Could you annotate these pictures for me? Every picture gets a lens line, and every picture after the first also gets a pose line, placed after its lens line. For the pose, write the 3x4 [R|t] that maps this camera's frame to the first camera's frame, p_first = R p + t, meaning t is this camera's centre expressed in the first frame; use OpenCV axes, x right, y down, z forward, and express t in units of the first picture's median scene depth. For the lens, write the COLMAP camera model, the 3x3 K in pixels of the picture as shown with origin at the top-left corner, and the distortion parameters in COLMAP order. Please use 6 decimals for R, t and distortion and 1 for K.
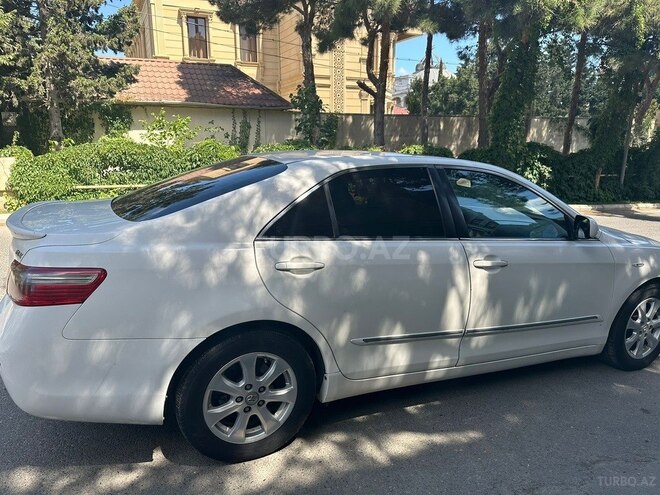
lens RADIAL K [[457.7, 0, 331.4], [0, 457.7, 246.3], [0, 0, 1]] dist [0.052787, -0.080284]
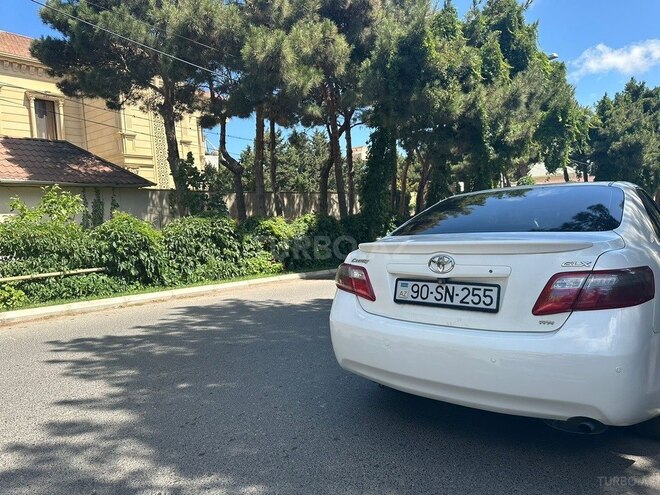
lens RADIAL K [[448.1, 0, 323.8], [0, 448.1, 248.4], [0, 0, 1]] dist [0.109148, -0.149464]
pose [[0.890027, -0.080924, 0.448669, -0.341710], [0.154473, 0.979437, -0.129773, 0.003776], [-0.428941, 0.184809, 0.884226, 0.072531]]
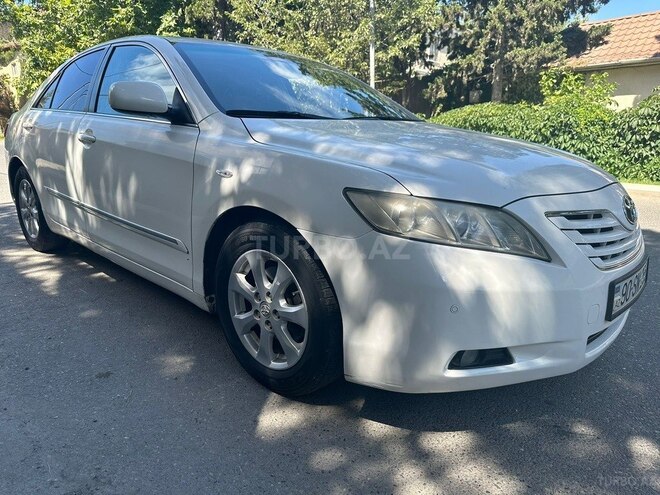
lens RADIAL K [[461.5, 0, 330.0], [0, 461.5, 247.5], [0, 0, 1]] dist [0.024942, -0.033445]
pose [[0.401995, 0.200180, -0.893492, 0.394297], [-0.183980, 0.973567, 0.135345, 0.008758], [0.896968, 0.109977, 0.428198, 0.283790]]
